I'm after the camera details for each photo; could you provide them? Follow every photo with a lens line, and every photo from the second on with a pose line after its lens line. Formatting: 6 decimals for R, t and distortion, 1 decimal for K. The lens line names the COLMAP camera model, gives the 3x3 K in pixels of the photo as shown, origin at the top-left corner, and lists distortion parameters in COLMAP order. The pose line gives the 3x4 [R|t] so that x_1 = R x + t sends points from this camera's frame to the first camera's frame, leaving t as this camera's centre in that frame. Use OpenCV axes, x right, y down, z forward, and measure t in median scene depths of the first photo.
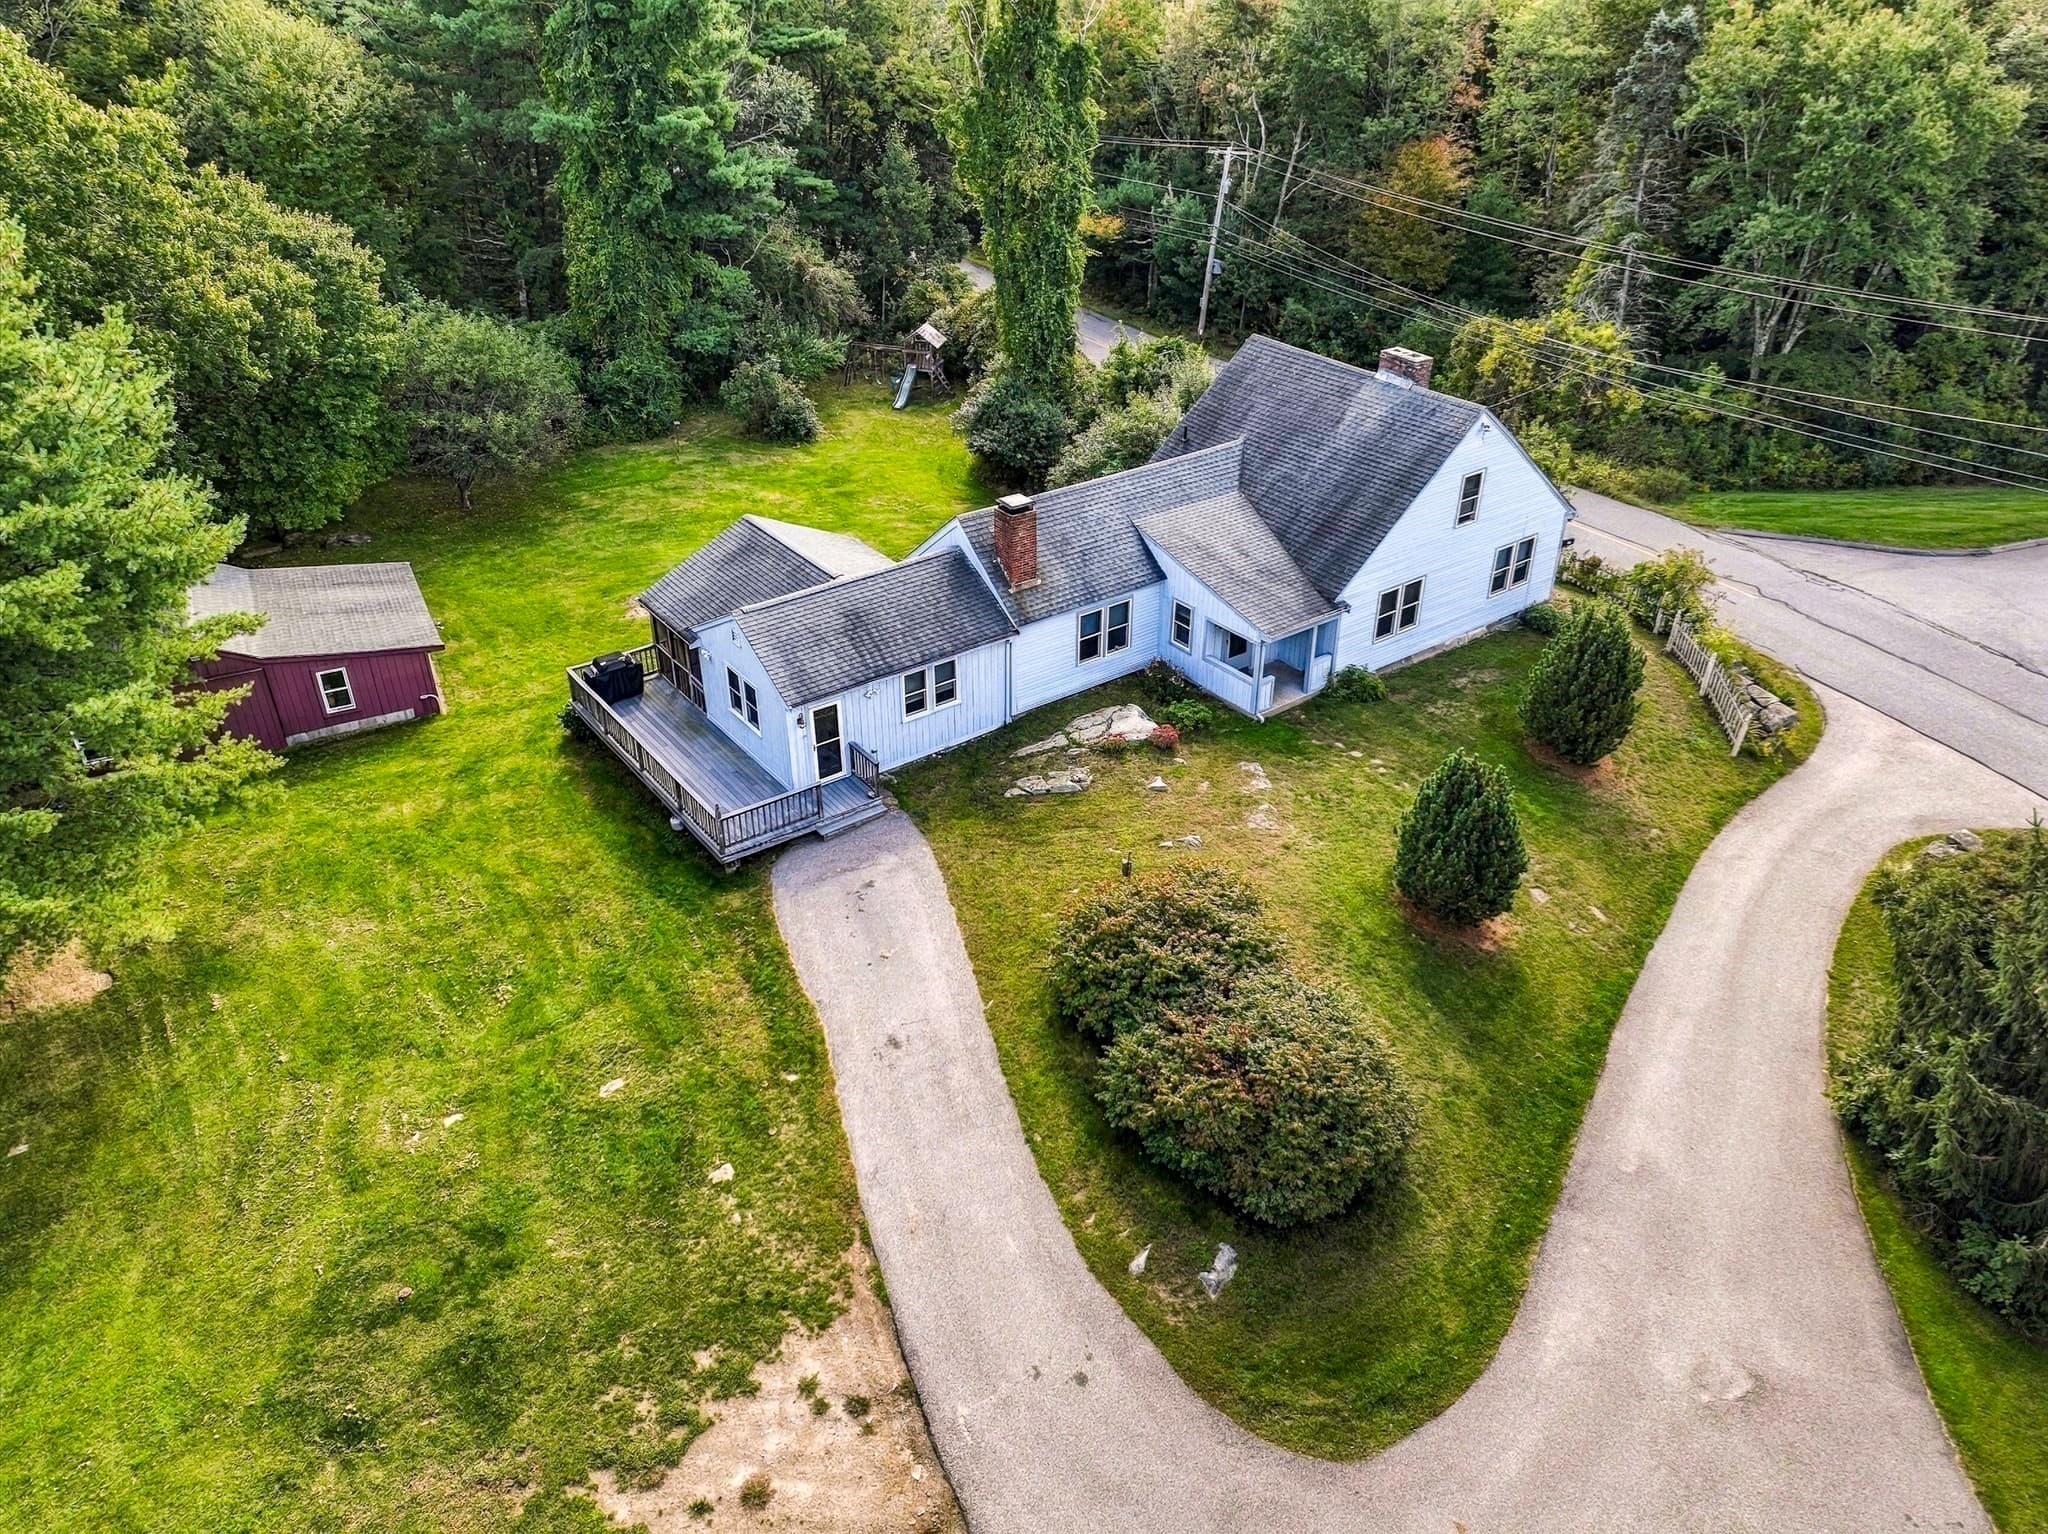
lens RADIAL K [[1446.8, 0, 1031.1], [0, 1446.8, 768.5], [0, 0, 1]] dist [0.009966, 0.001048]
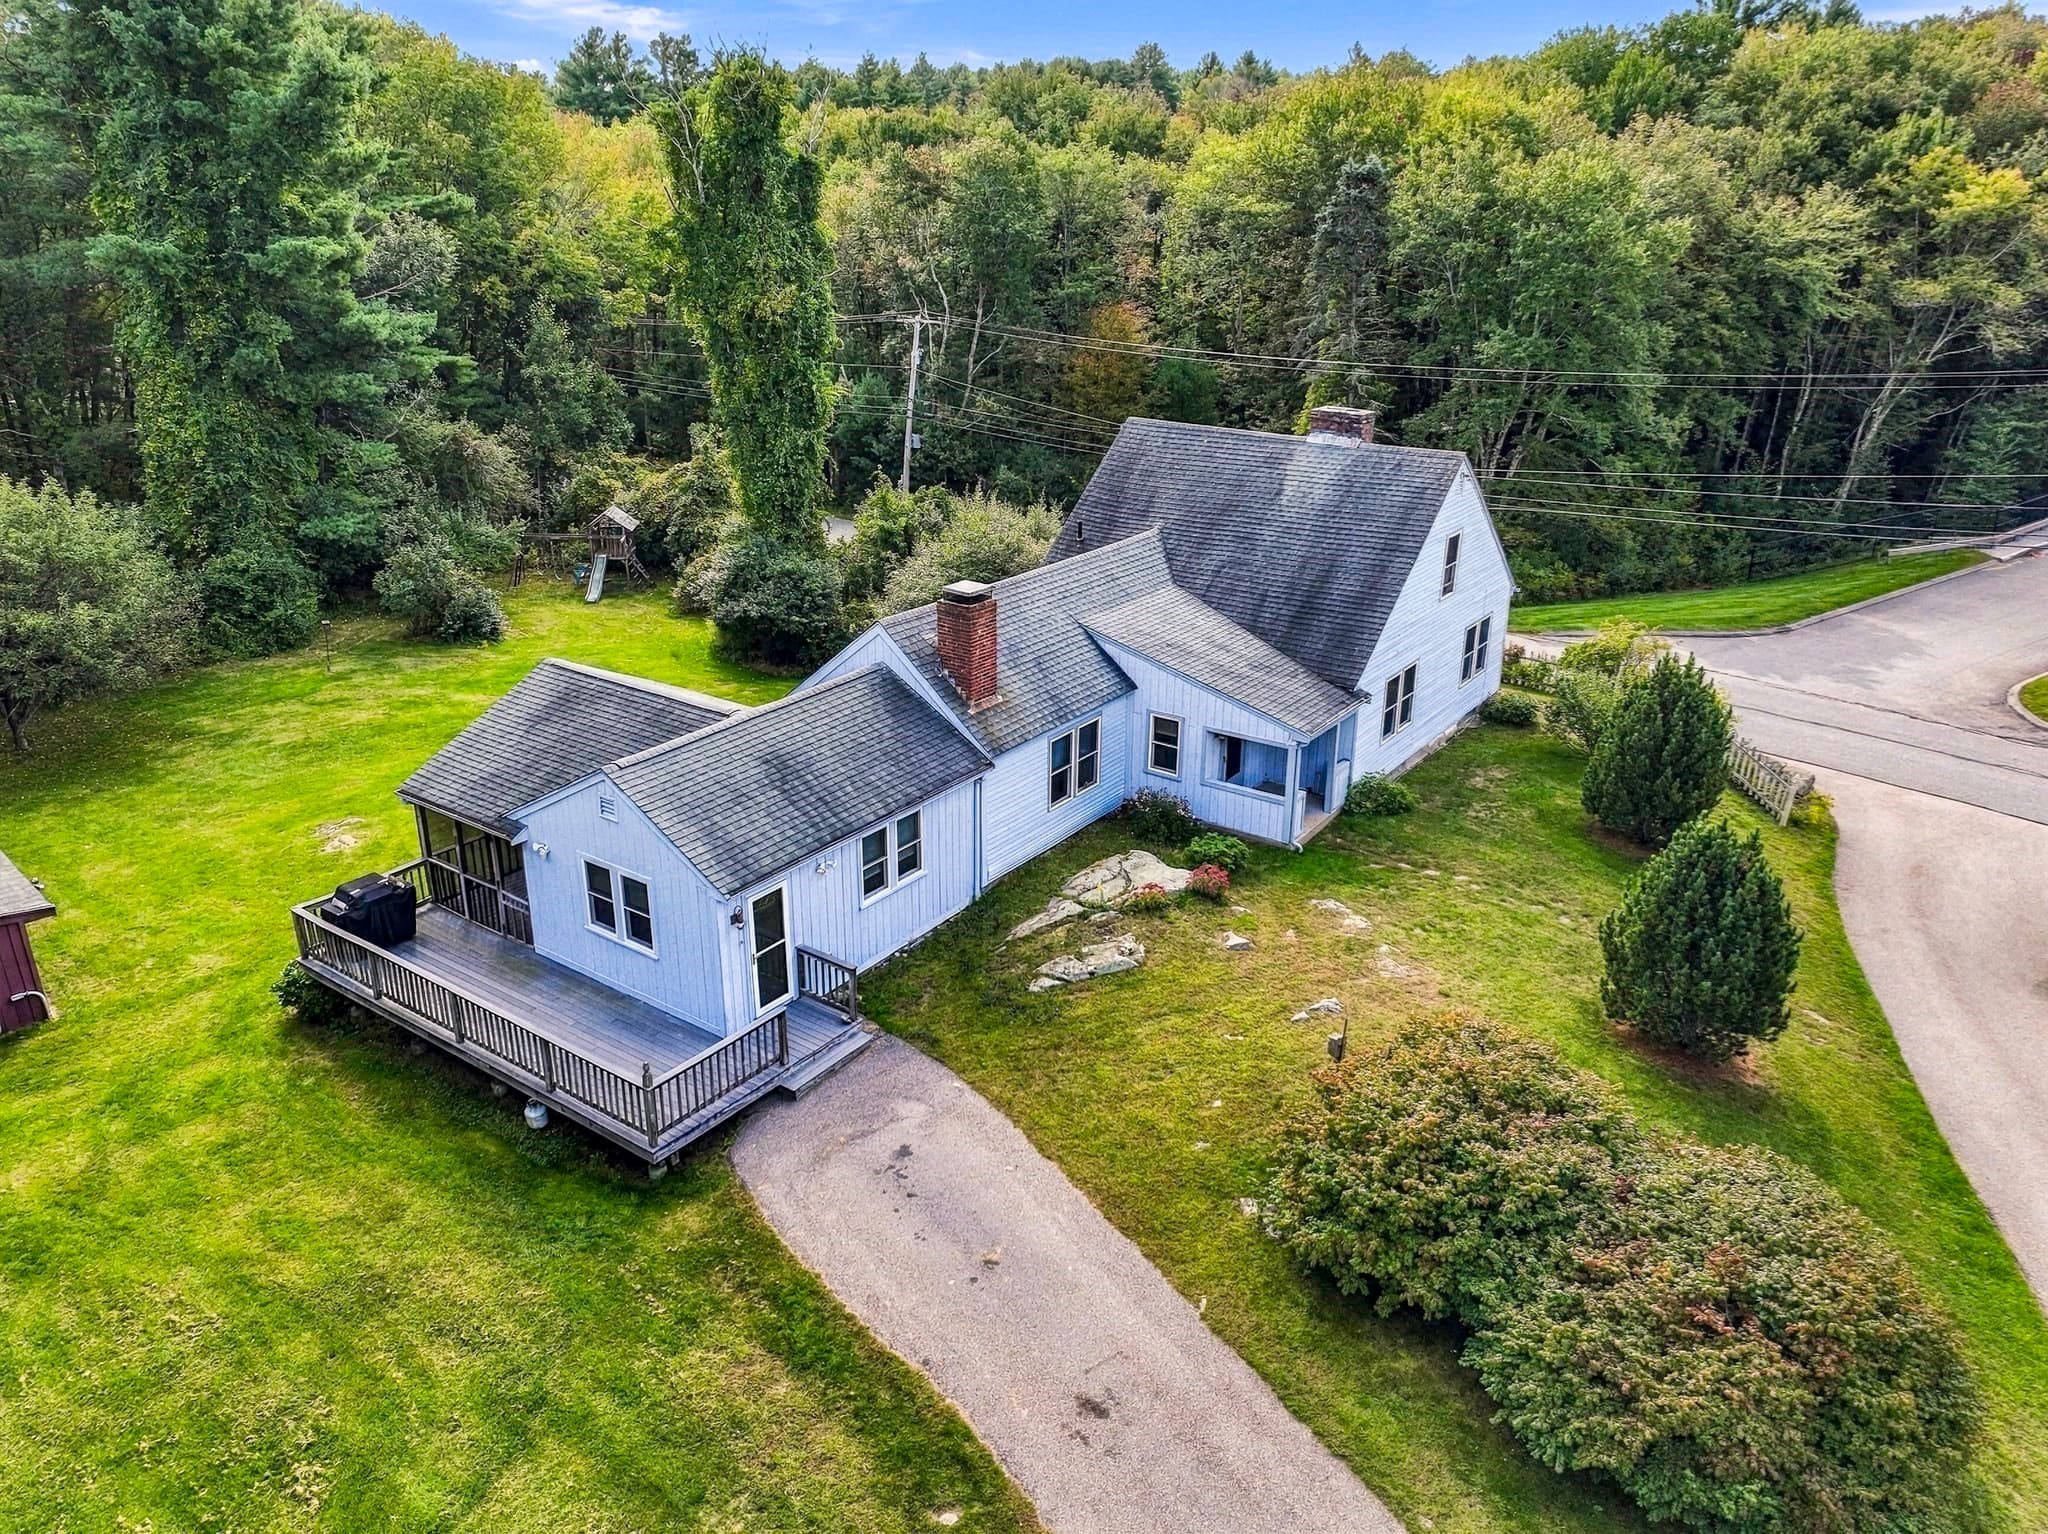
lens RADIAL K [[1446.8, 0, 1031.1], [0, 1446.8, 768.5], [0, 0, 1]] dist [0.009966, 0.001048]
pose [[0.951835, -0.108218, 0.286877, -0.186256], [0.156062, 0.976370, -0.149487, 0.016827], [-0.263921, 0.187057, 0.946232, 0.298408]]
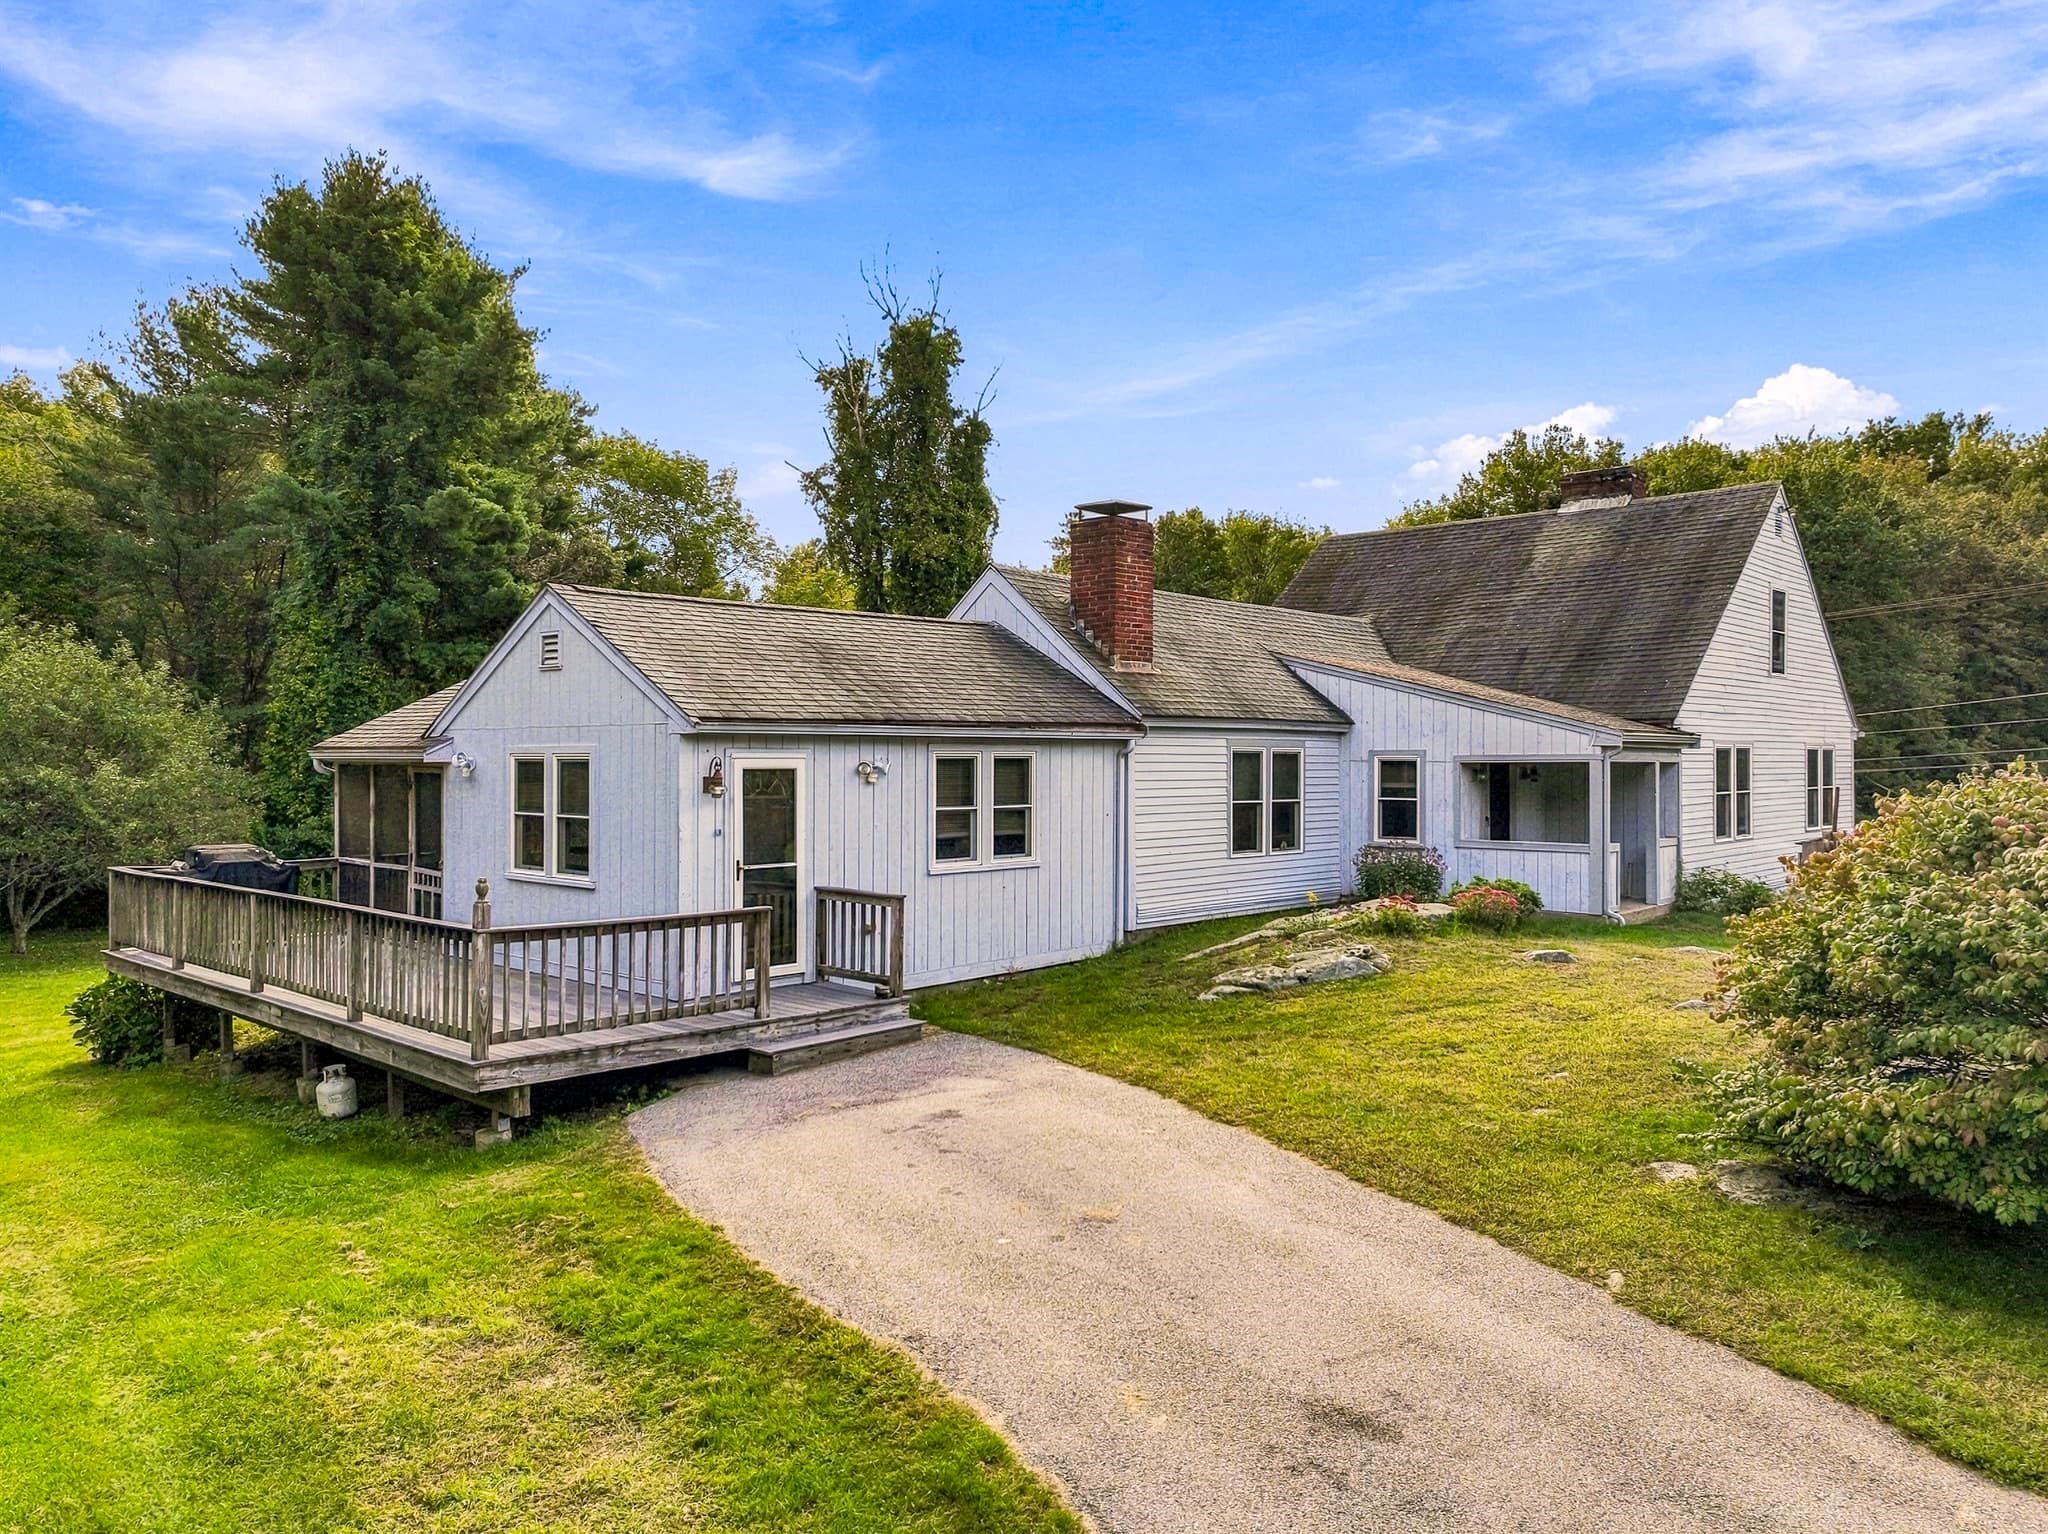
lens RADIAL K [[1448.0, 0, 1028.0], [0, 1448.0, 756.9], [0, 0, 1]] dist [0.010261, 0.000072]
pose [[0.983337, 0.001605, 0.181783, -0.128454], [0.094621, 0.849312, -0.519342, 0.154247], [-0.155224, 0.527888, 0.835009, 0.571509]]
